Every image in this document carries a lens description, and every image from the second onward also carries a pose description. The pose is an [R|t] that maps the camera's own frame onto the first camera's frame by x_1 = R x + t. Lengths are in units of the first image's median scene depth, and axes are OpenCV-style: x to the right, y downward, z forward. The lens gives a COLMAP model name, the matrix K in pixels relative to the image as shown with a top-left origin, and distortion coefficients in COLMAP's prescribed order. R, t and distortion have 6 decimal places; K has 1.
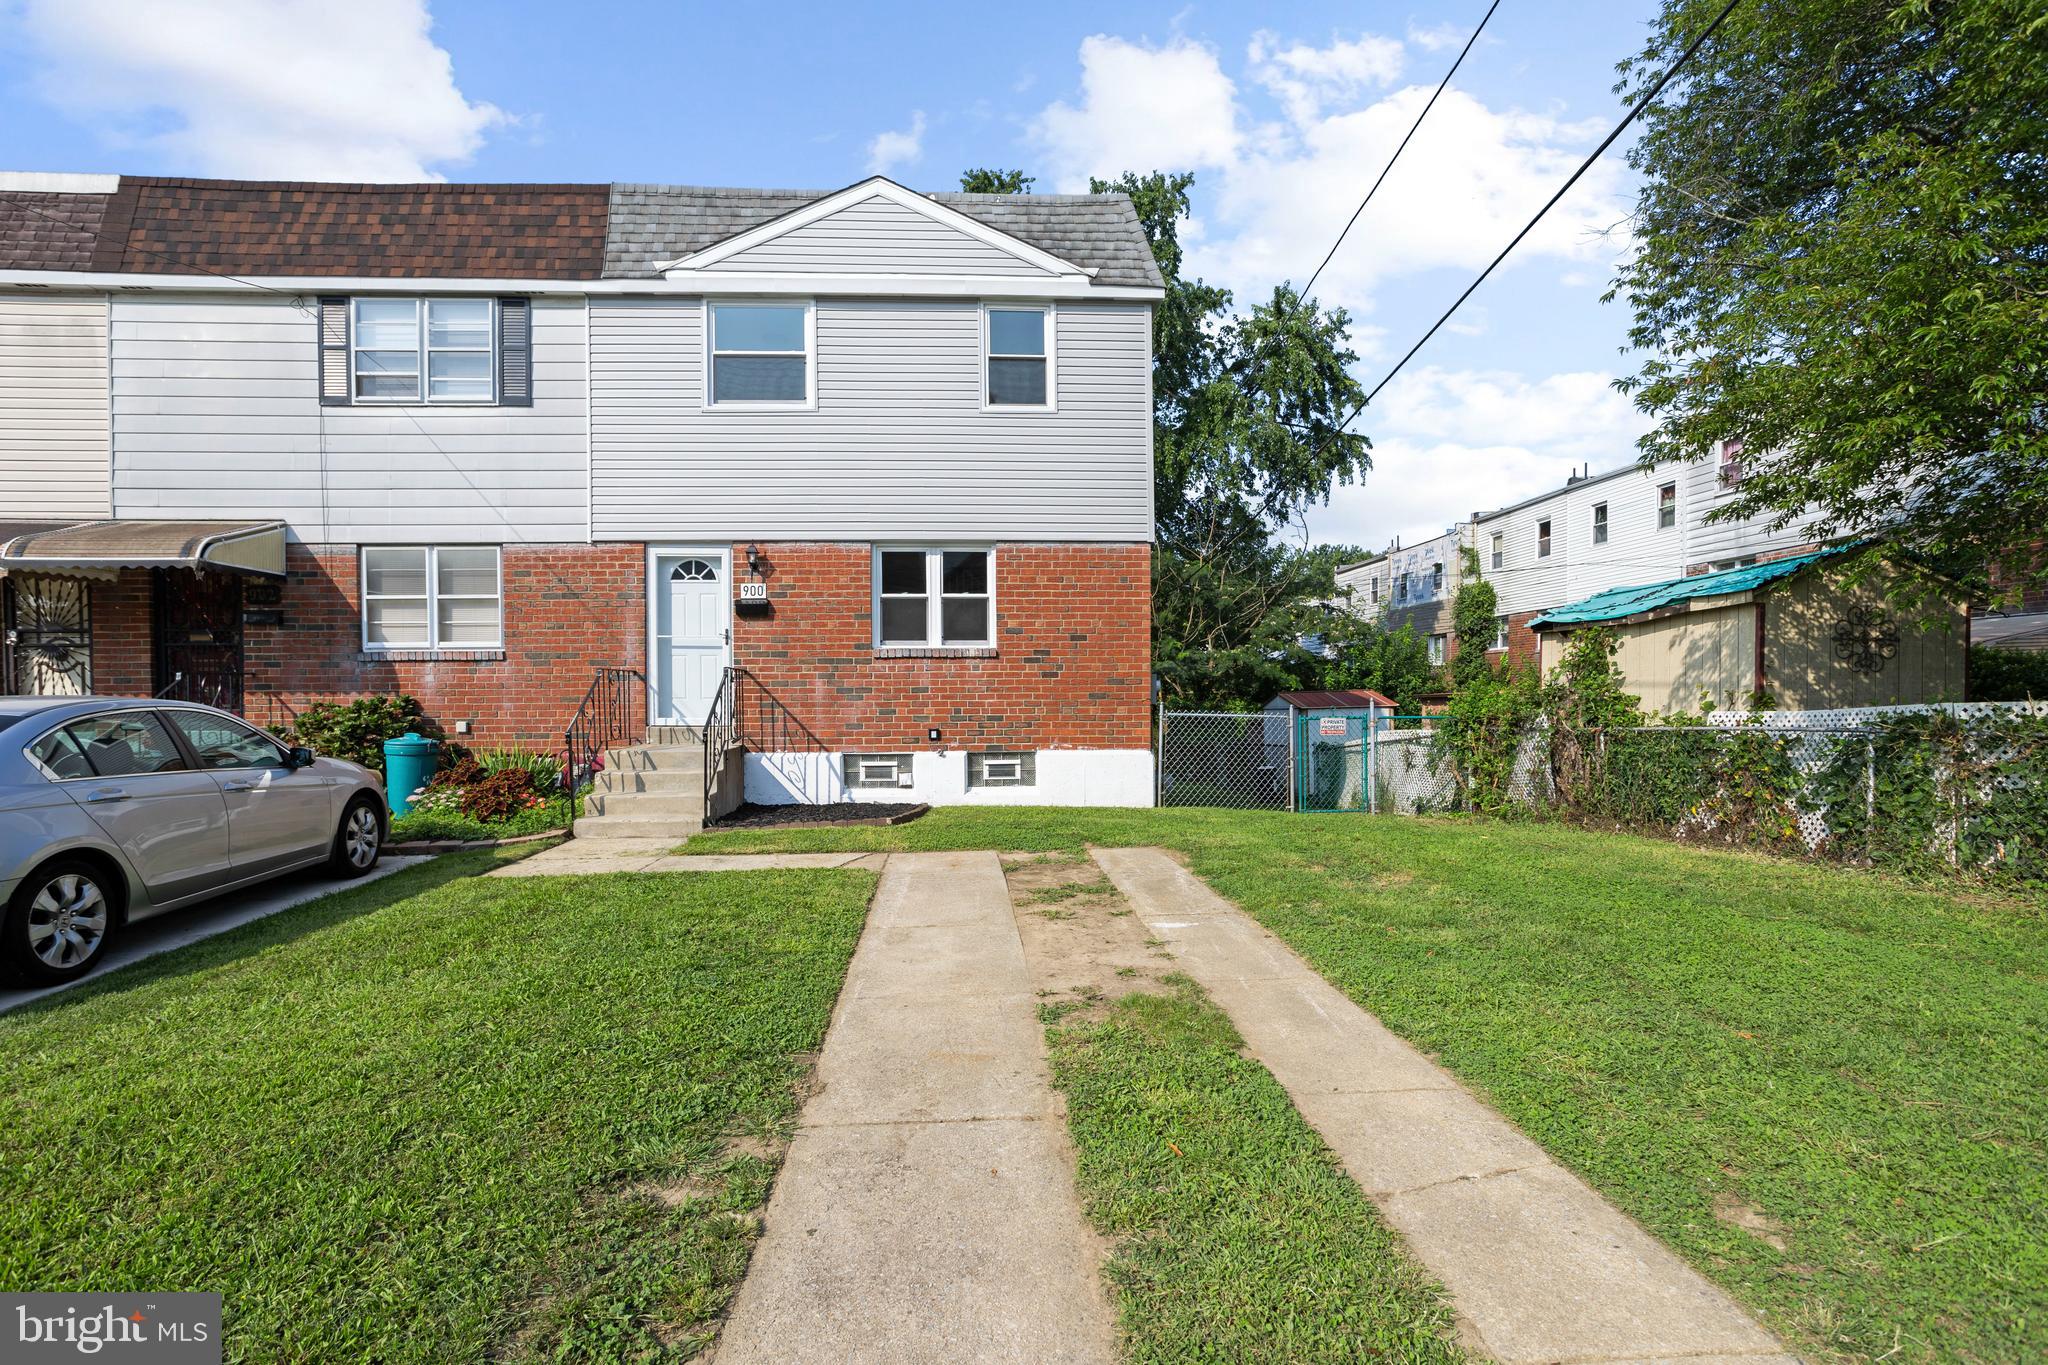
lens RADIAL K [[1004.0, 0, 1024.0], [0, 1004.0, 682.5], [0, 0, 1]] dist [-0.042192, 0.033465]
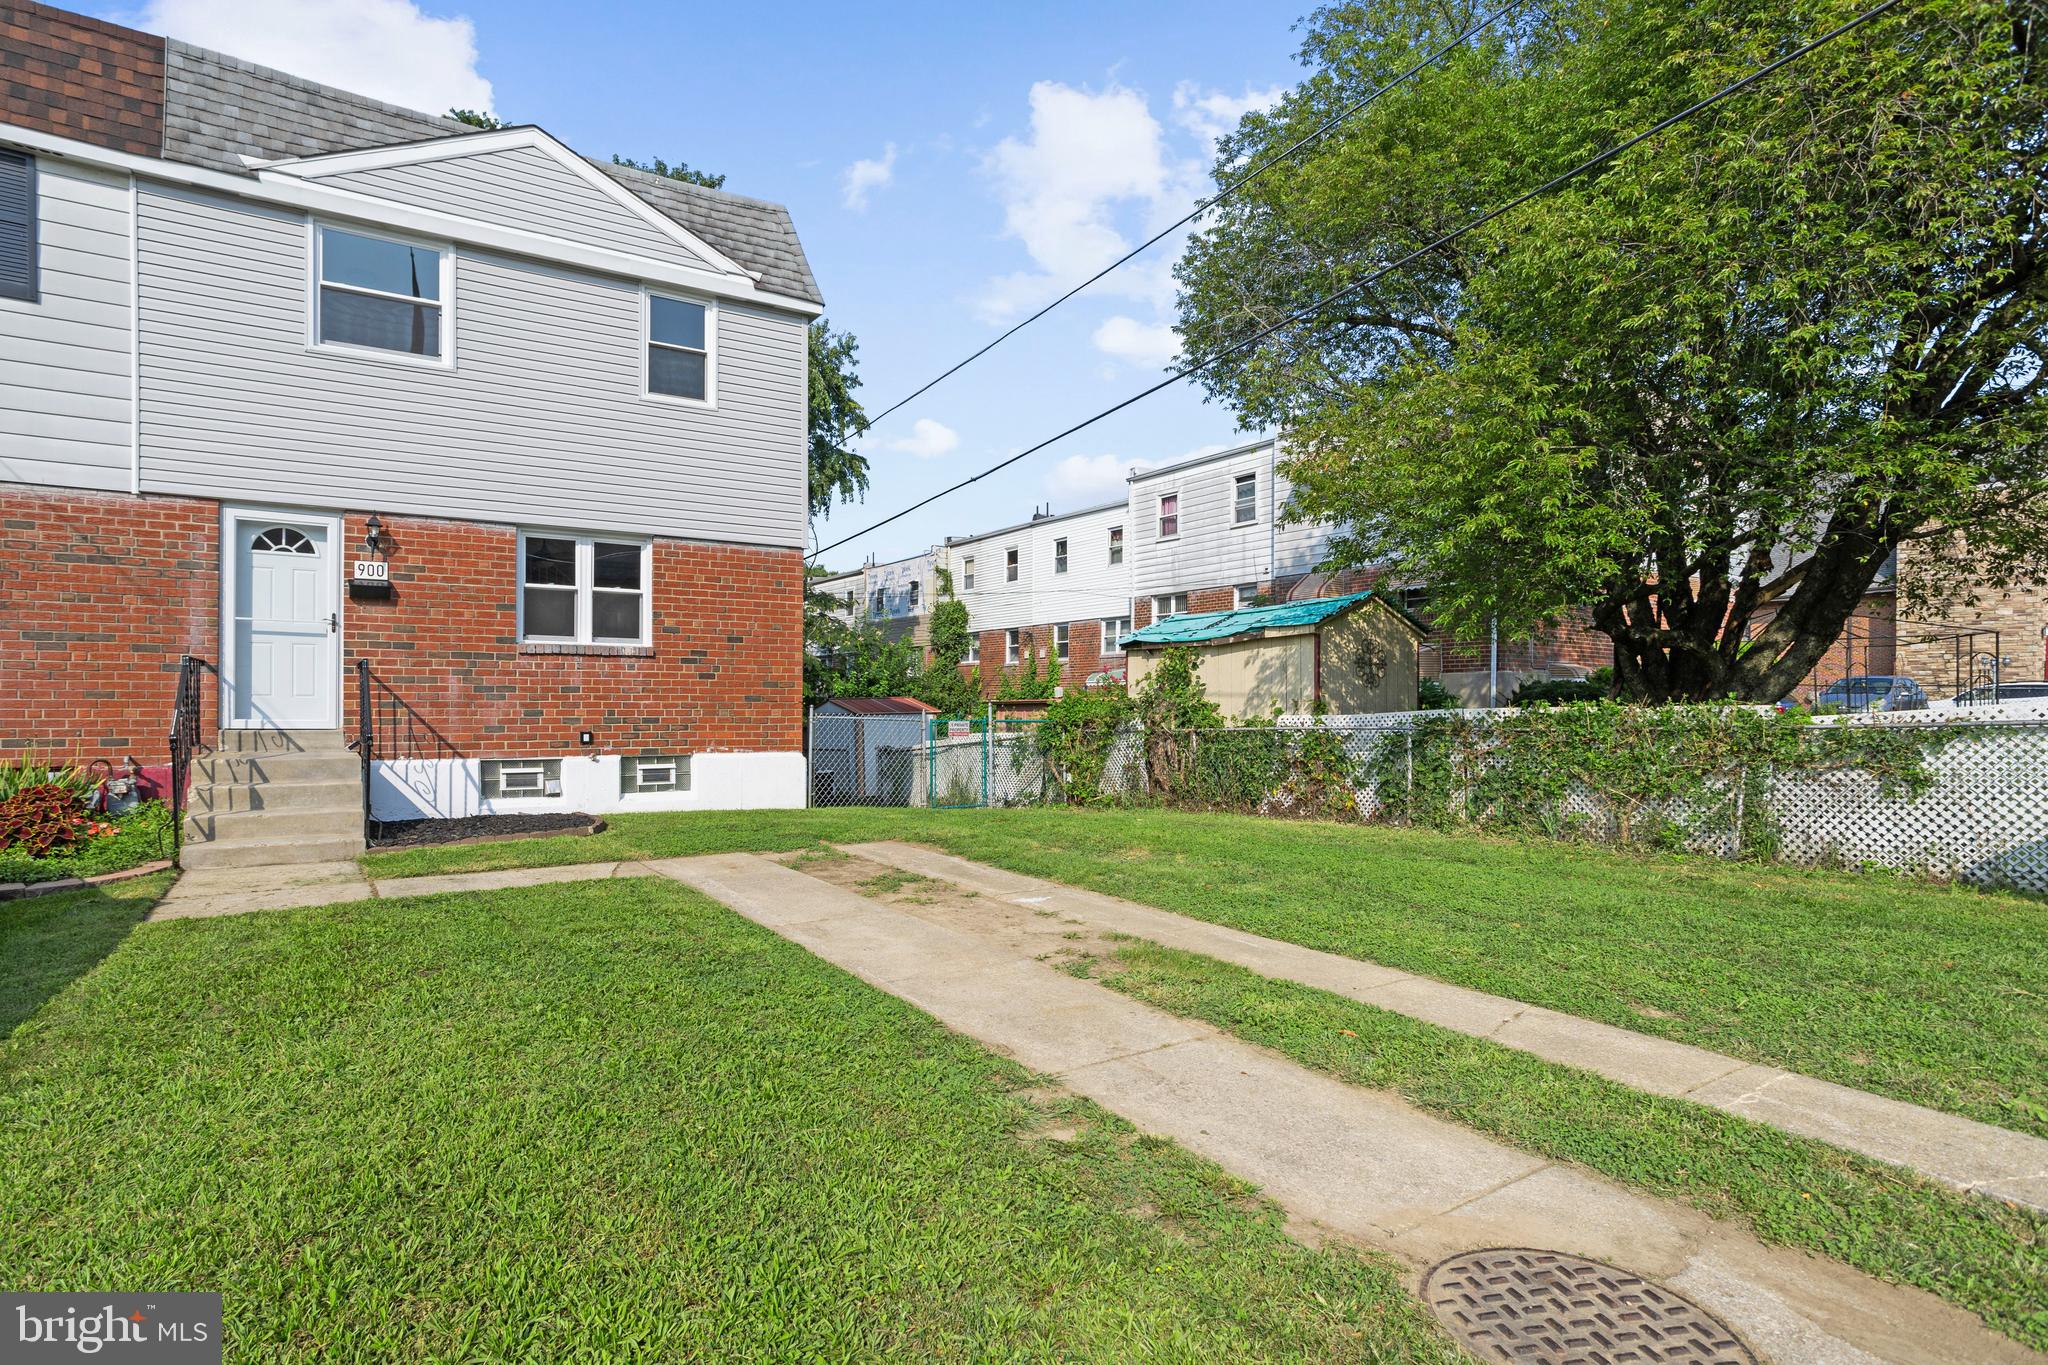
lens RADIAL K [[988.0, 0, 1017.3], [0, 988.0, 664.9], [0, 0, 1]] dist [-0.009350, 0.005884]
pose [[0.888282, 0.026997, 0.458505, -0.162903], [-0.015941, 0.999482, -0.027968, 0.003688], [-0.459022, 0.017534, 0.888252, 0.004860]]
